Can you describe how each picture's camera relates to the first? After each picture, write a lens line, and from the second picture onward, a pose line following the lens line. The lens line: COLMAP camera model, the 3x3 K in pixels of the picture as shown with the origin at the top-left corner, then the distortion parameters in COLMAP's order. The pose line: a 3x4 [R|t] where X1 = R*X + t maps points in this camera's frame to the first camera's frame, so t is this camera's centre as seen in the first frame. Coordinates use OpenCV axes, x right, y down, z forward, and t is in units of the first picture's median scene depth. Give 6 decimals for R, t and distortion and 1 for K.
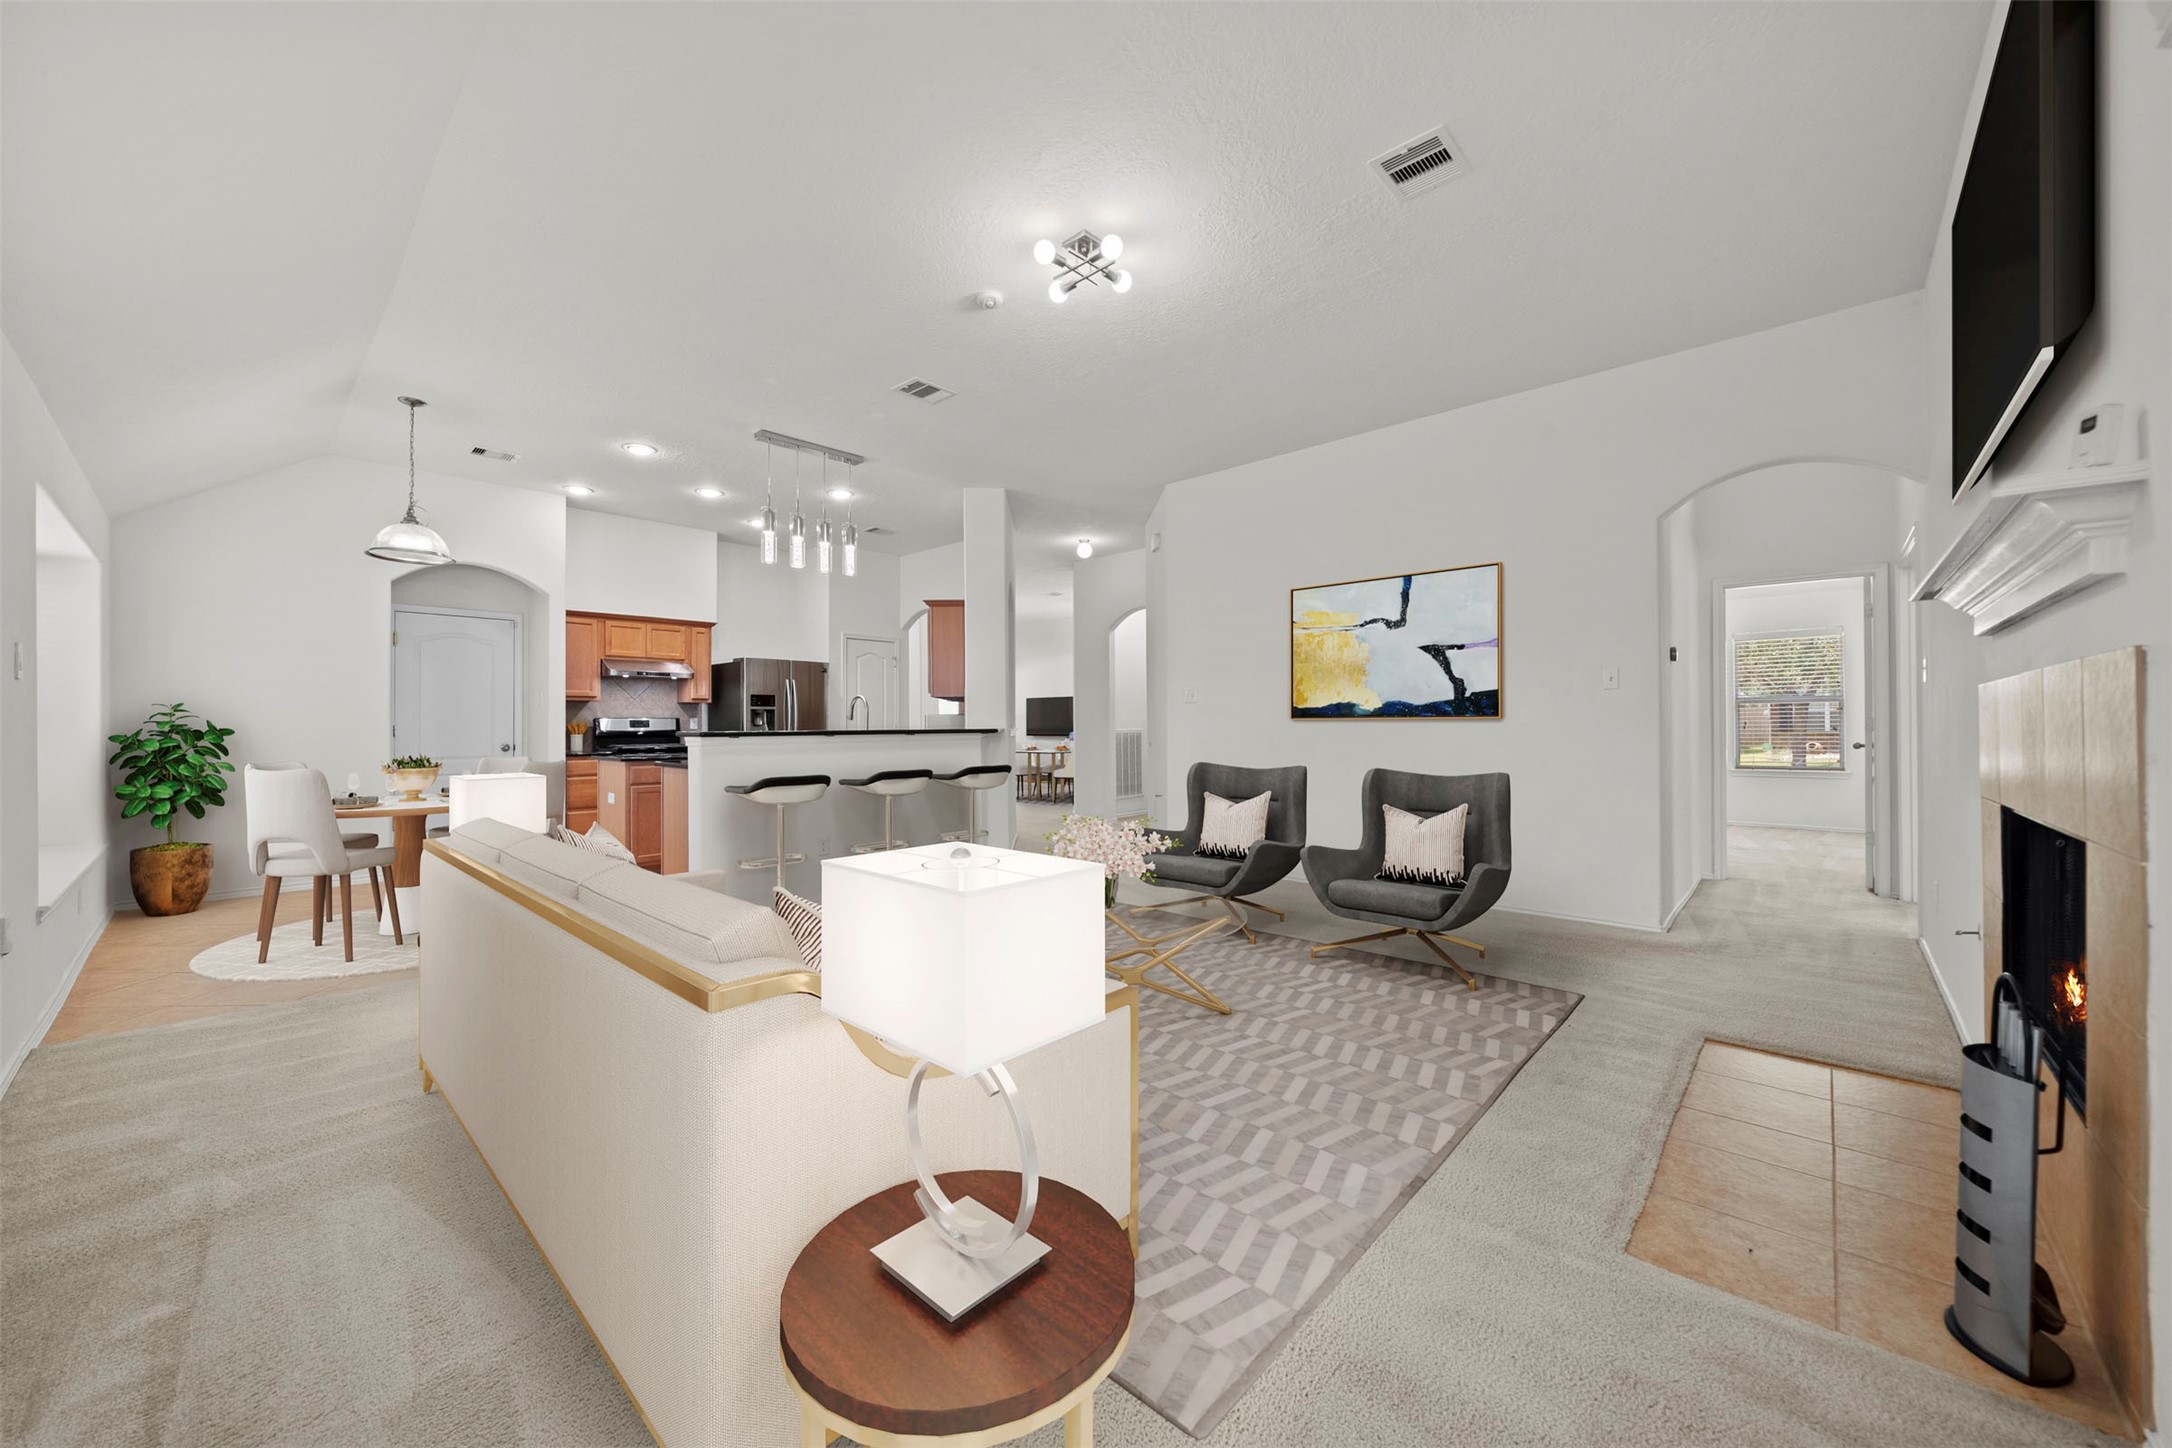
lens RADIAL K [[827.2, 0, 1115.6], [0, 827.2, 728.4], [0, 0, 1]] dist [-0.012440, 0.002137]
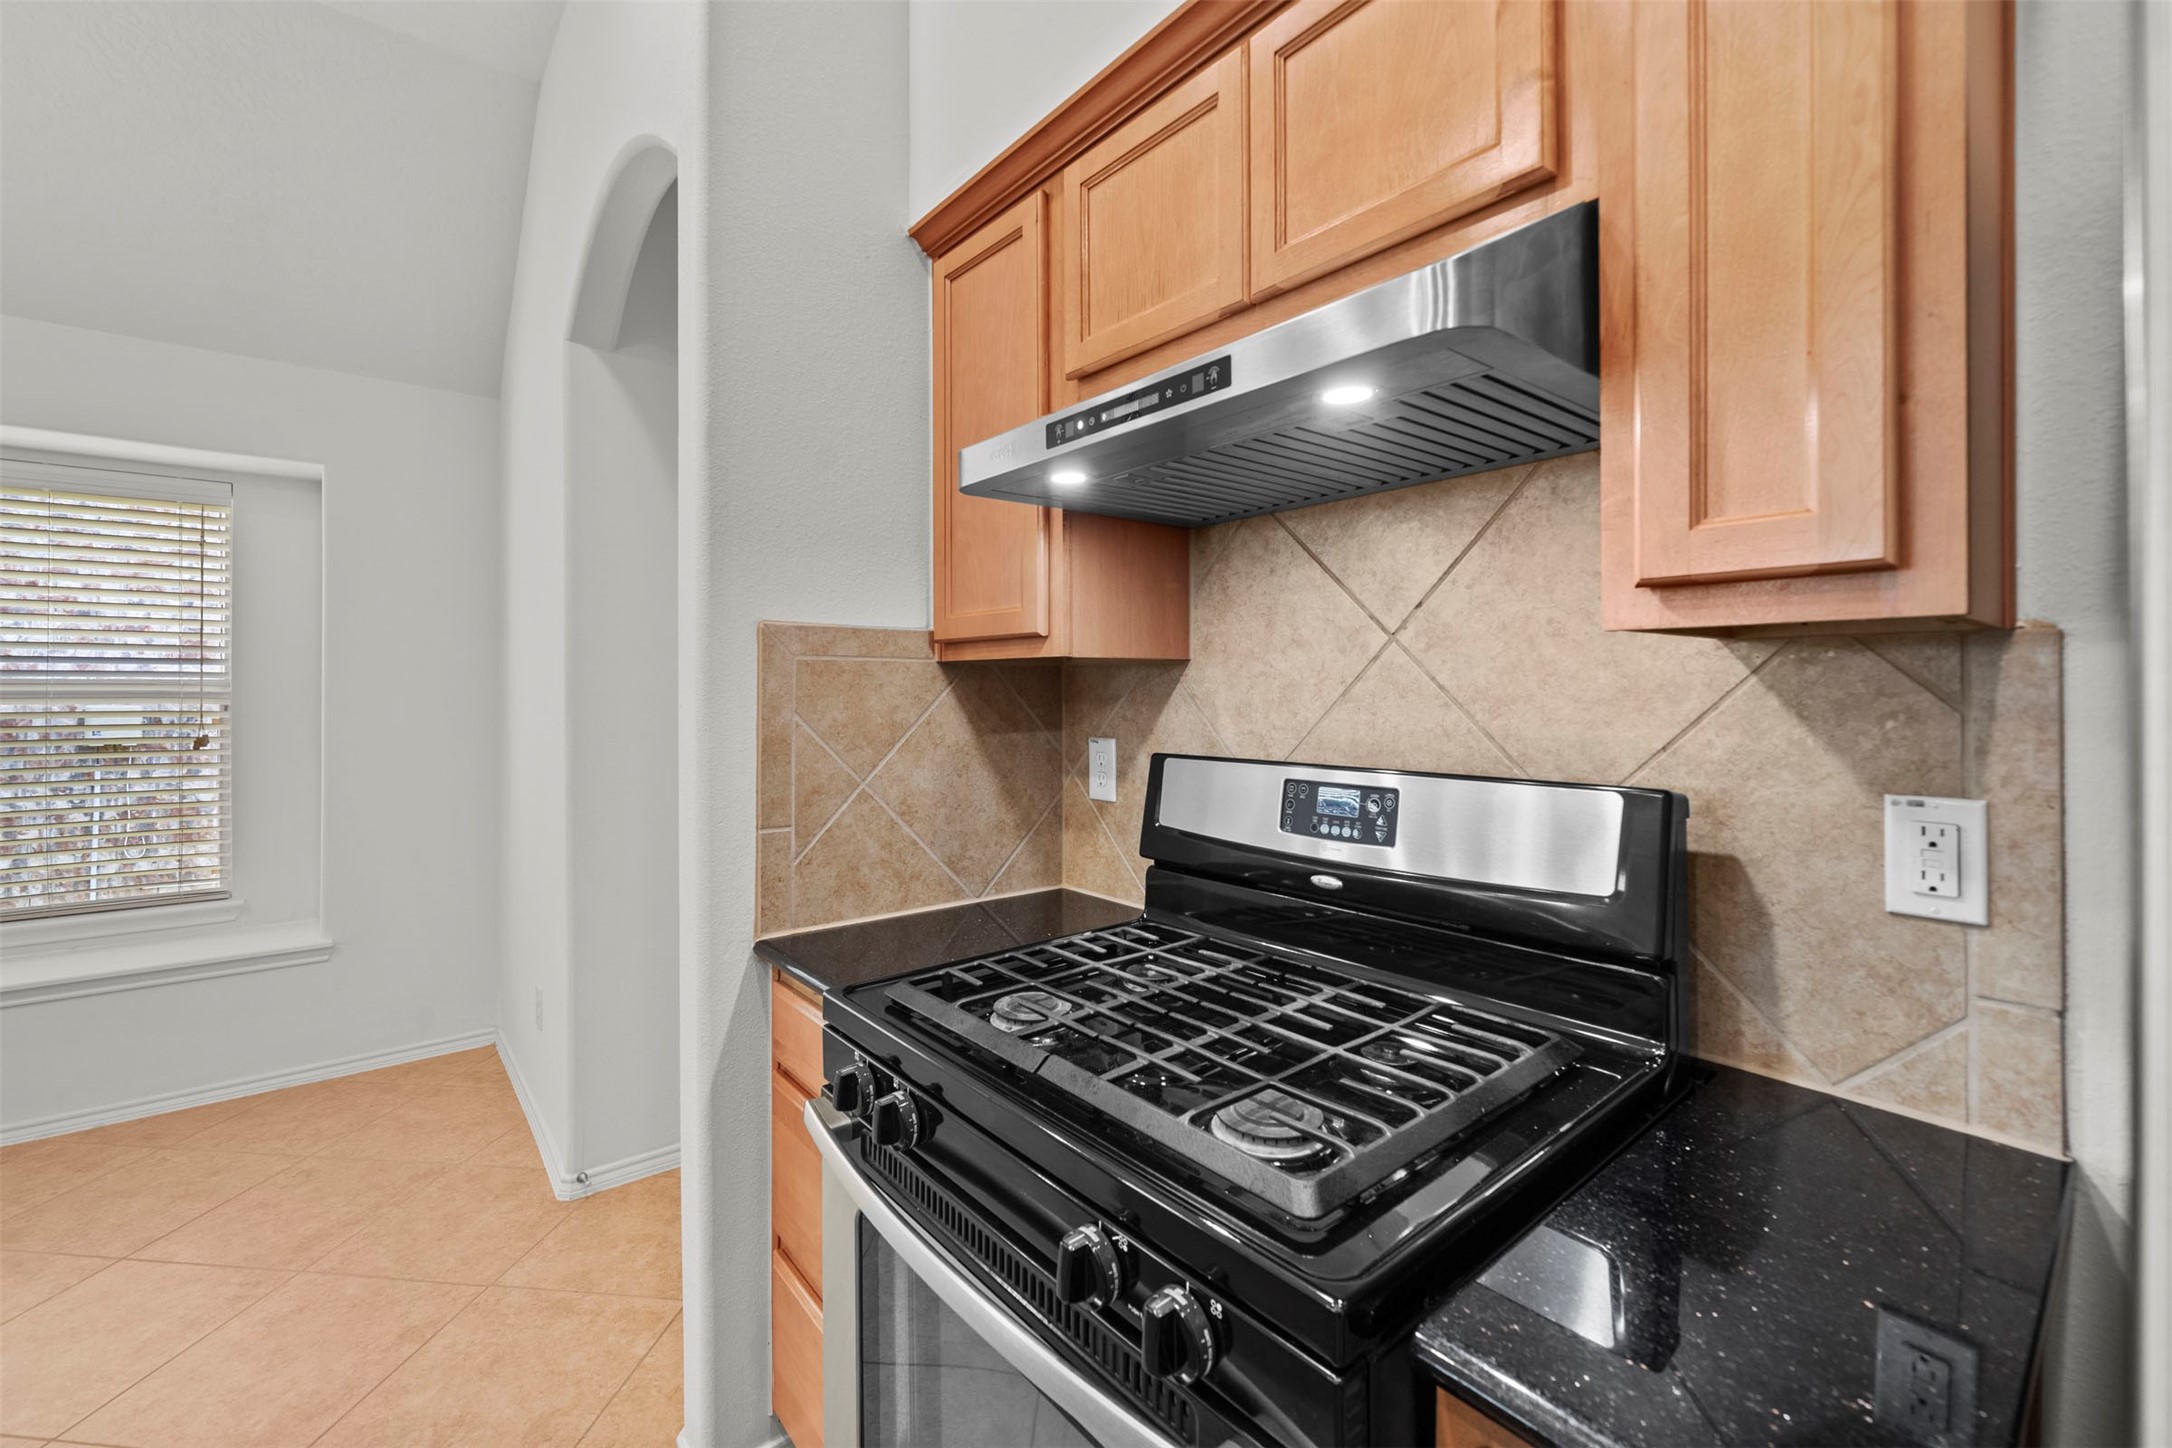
lens RADIAL K [[899.2, 0, 1068.6], [0, 899.2, 686.0], [0, 0, 1]] dist [-0.010074, 0.001361]
pose [[-0.201143, -0.002487, -0.979559, -0.911330], [-0.007145, 0.999974, -0.001071, -0.056253], [0.979536, 0.006784, -0.201156, 2.139731]]
